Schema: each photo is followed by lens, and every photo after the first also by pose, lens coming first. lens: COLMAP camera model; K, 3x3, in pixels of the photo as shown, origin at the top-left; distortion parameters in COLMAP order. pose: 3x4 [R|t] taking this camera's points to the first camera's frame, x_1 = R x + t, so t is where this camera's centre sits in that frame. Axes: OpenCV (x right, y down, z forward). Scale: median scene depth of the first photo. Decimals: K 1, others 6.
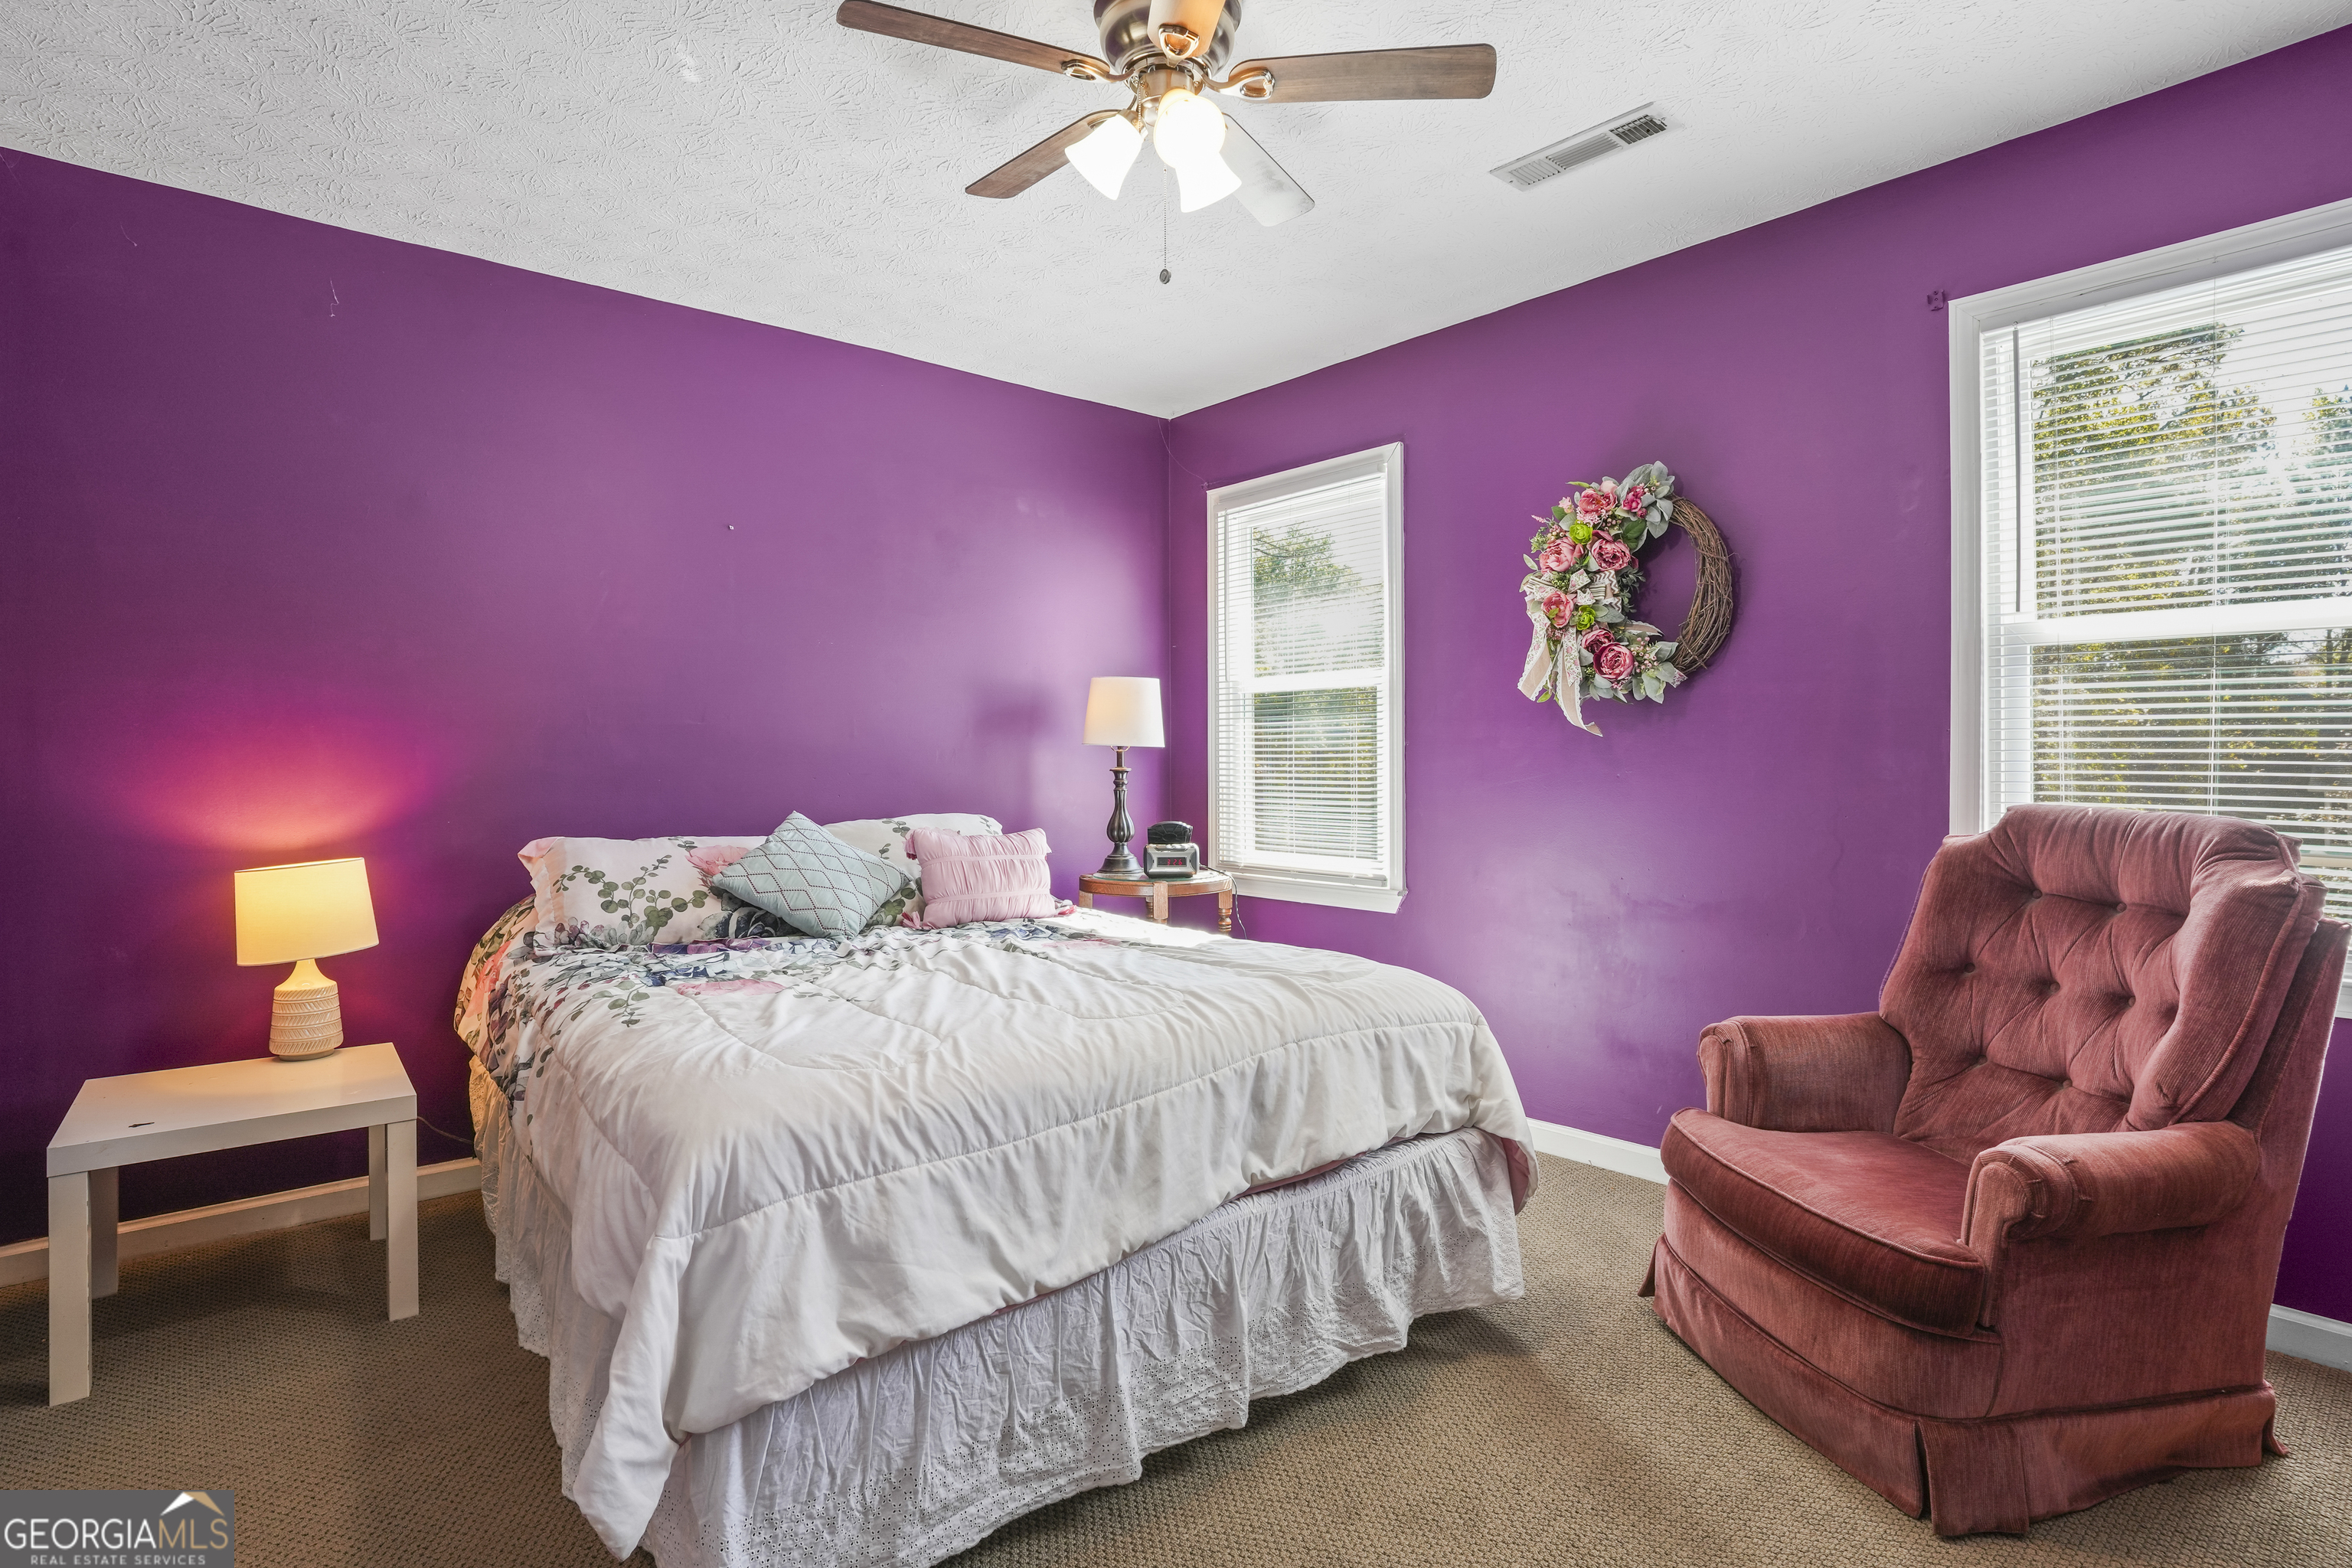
lens RADIAL K [[1157.9, 0, 1150.5], [0, 1157.9, 780.9], [0, 0, 1]] dist [-0.066137, 0.024482]
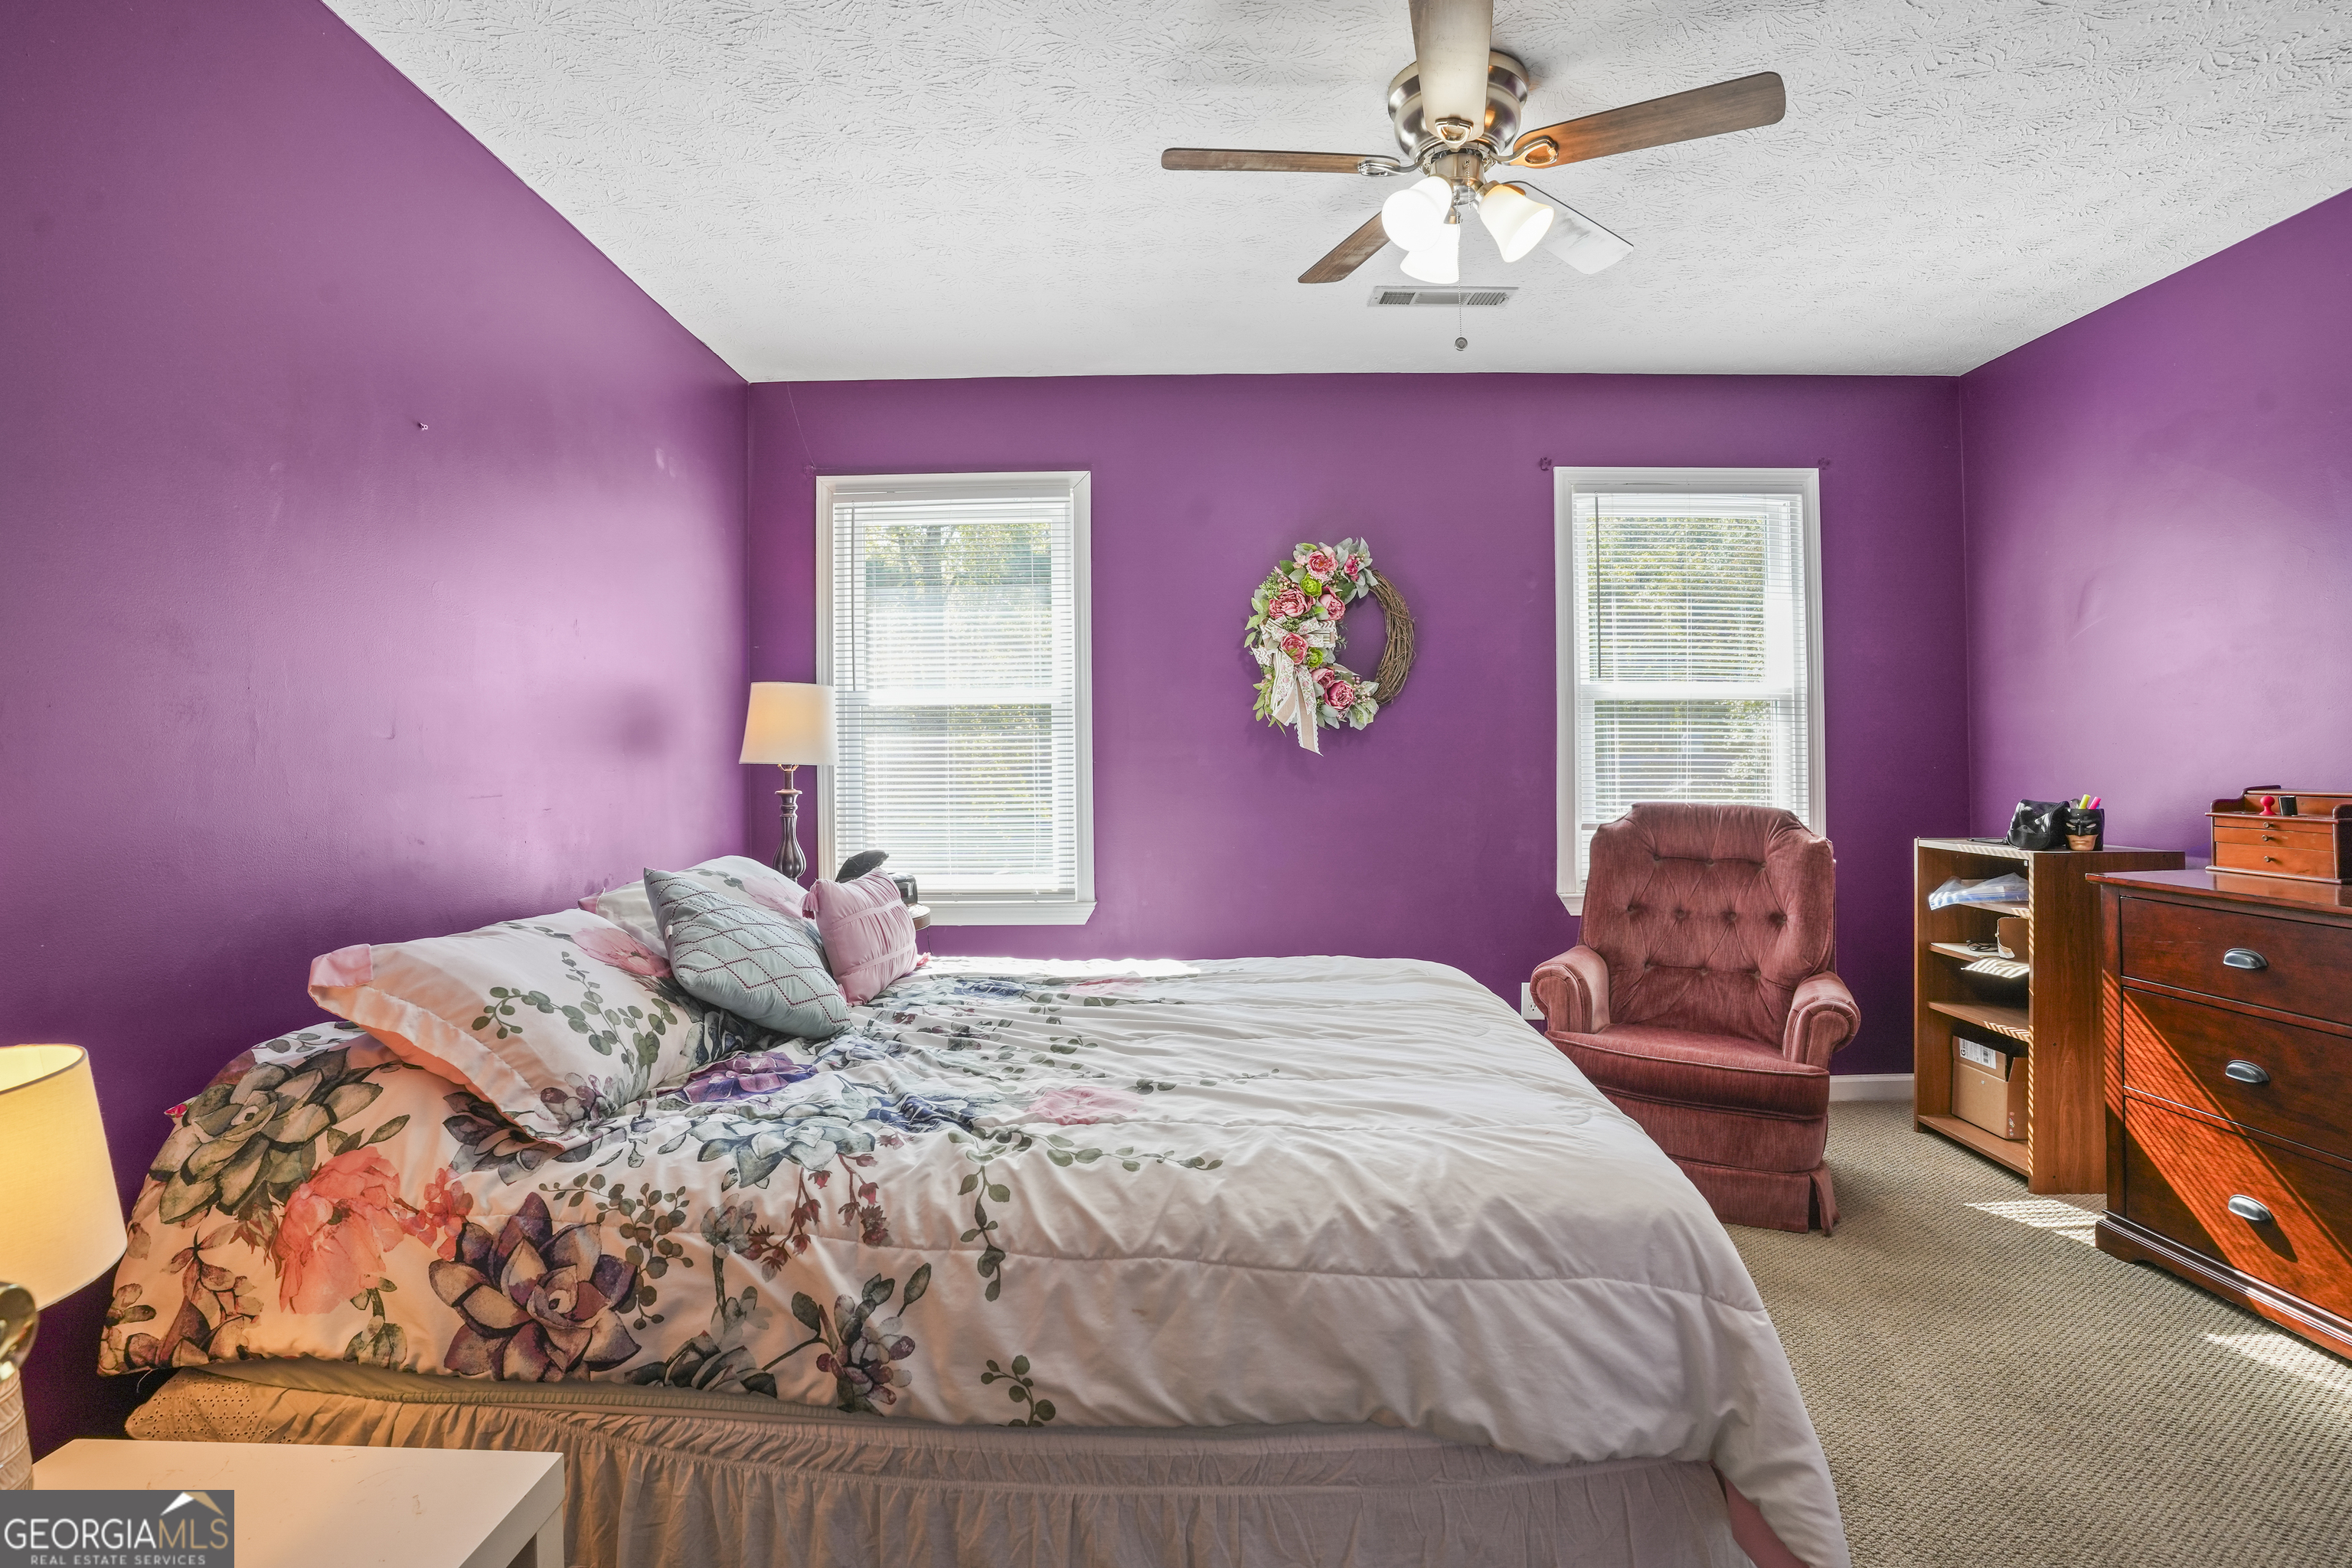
lens RADIAL K [[1157.9, 0, 1155.4], [0, 1157.9, 768.1], [0, 0, 1]] dist [-0.066137, 0.024482]
pose [[0.653730, -0.011089, 0.756647, -0.660498], [0.020091, 0.999795, -0.002706, -0.026600], [-0.756461, 0.016970, 0.653818, 0.338679]]
